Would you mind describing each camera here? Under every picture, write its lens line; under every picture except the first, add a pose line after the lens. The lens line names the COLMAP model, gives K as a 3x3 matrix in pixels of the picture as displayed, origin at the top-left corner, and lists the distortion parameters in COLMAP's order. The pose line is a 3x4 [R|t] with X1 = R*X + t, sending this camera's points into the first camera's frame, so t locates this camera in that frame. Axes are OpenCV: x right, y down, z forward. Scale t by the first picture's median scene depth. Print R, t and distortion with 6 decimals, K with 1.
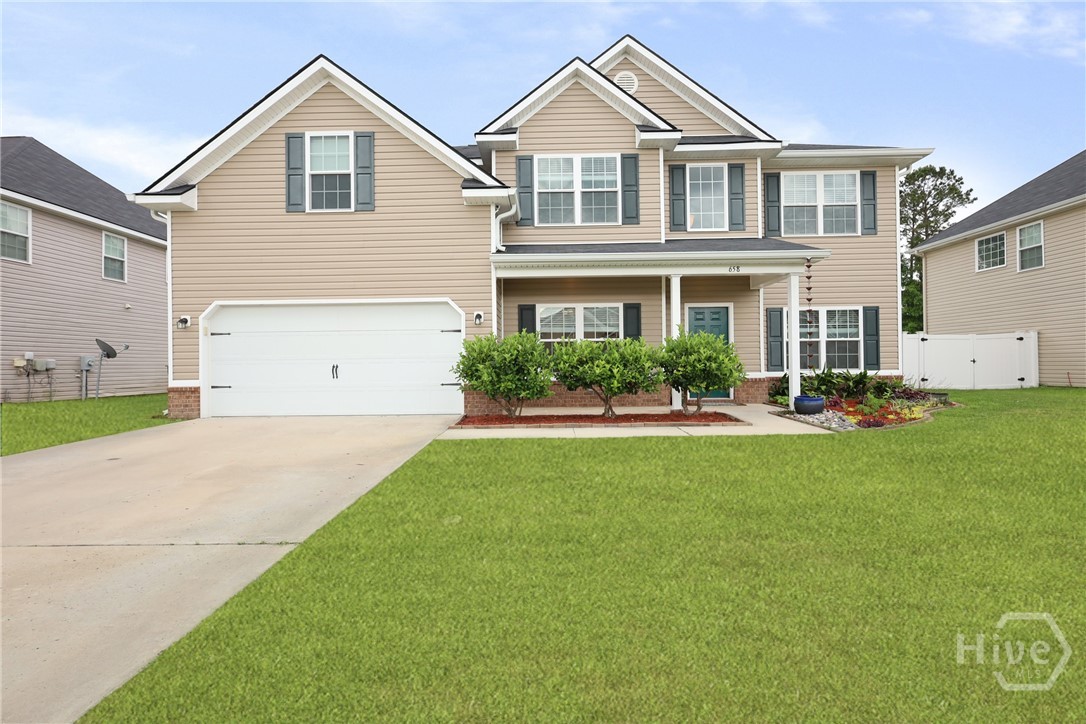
lens RADIAL K [[509.3, 0, 543.0], [0, 509.3, 362.0], [0, 0, 1]] dist [-0.002789, -0.000566]
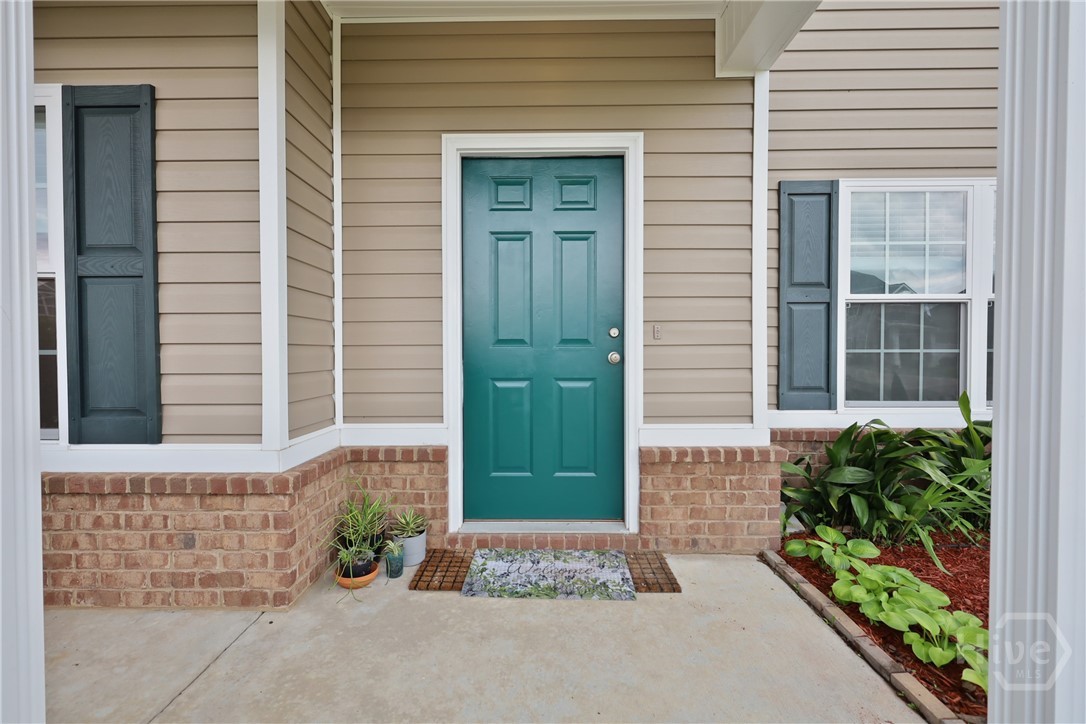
lens RADIAL K [[501.4, 0, 543.0], [0, 501.4, 362.0], [0, 0, 1]] dist [0.000060, 0.000114]
pose [[0.999952, 0.009765, -0.001245, 0.344209], [-0.009727, 0.999570, 0.027676, -0.015029], [0.001515, -0.027663, 0.999616, 0.798980]]
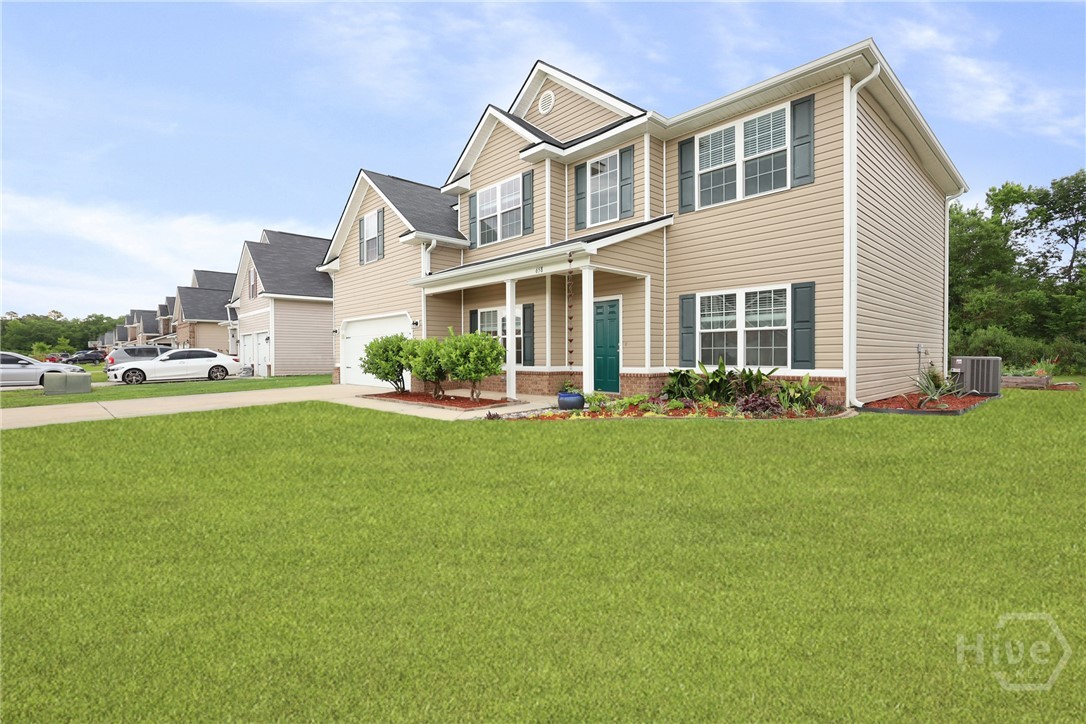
lens RADIAL K [[501.4, 0, 543.0], [0, 501.4, 362.0], [0, 0, 1]] dist [0.000060, 0.000114]
pose [[0.694172, 0.019549, -0.719544, 1.004235], [0.002393, 0.999563, 0.029465, -0.018111], [0.719806, -0.022175, 0.693821, 0.242035]]
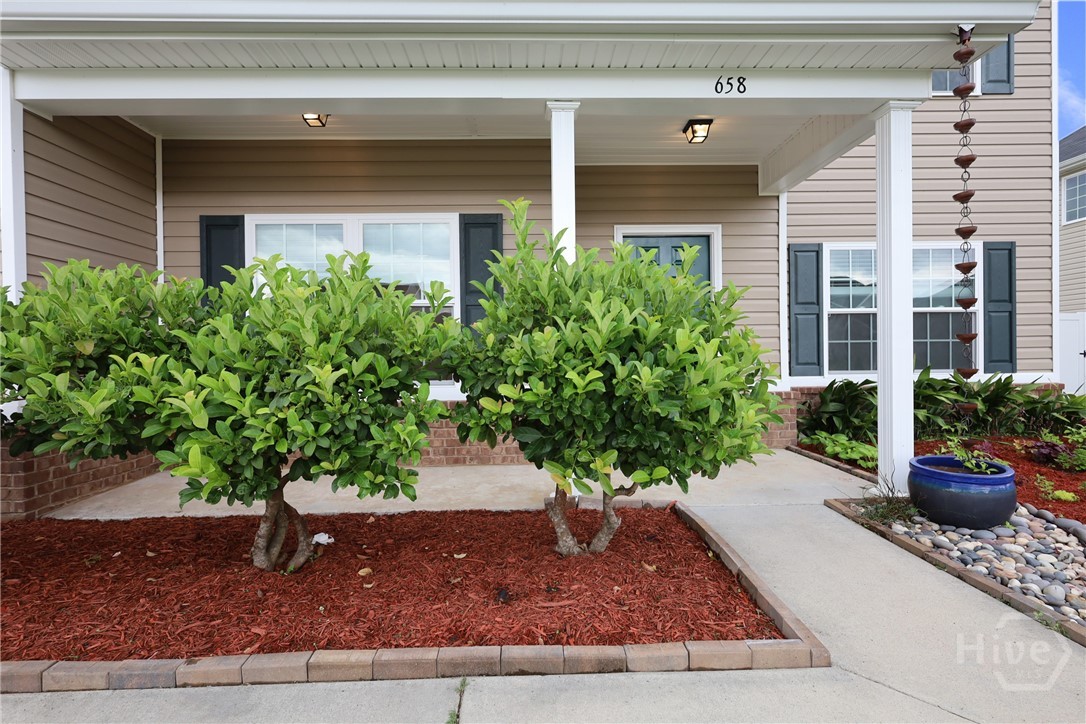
lens RADIAL K [[501.4, 0, 543.0], [0, 501.4, 362.0], [0, 0, 1]] dist [0.000060, 0.000114]
pose [[0.999427, -0.000274, 0.033855, 0.210717], [-0.000243, 0.999883, 0.015265, -0.001654], [-0.033856, -0.015265, 0.999310, 0.588073]]
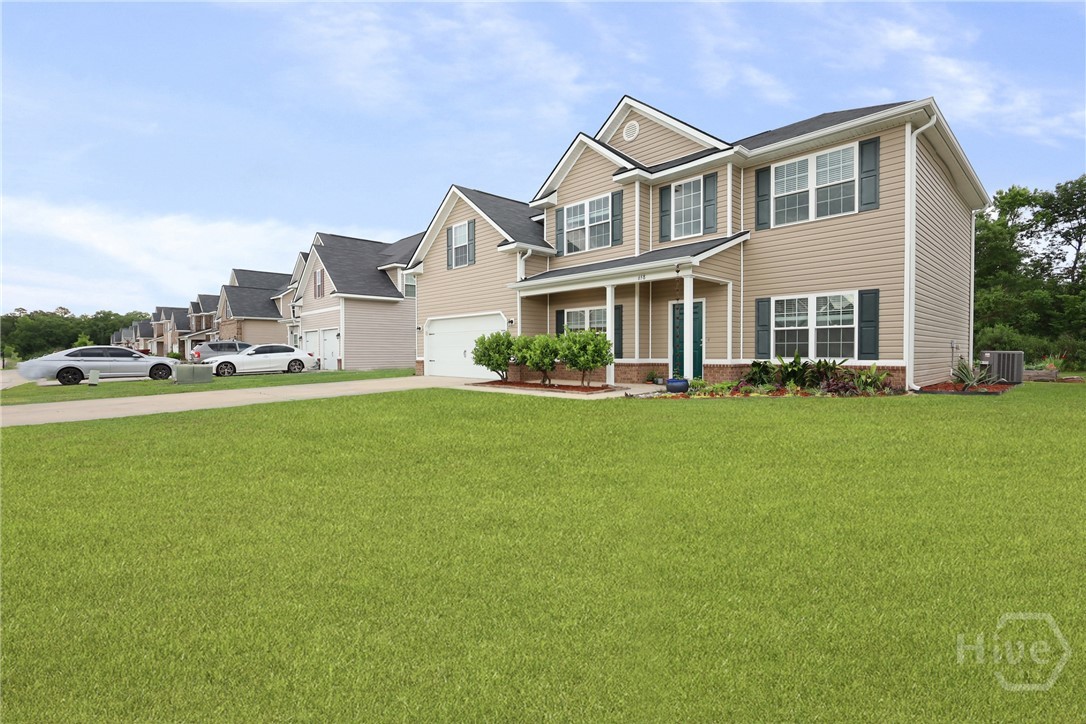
lens RADIAL K [[501.4, 0, 543.0], [0, 501.4, 362.0], [0, 0, 1]] dist [0.000060, 0.000114]
pose [[0.694632, 0.024802, -0.718938, 0.980917], [0.000522, 0.999388, 0.034981, -0.012973], [0.719365, -0.024675, 0.694194, -0.048667]]
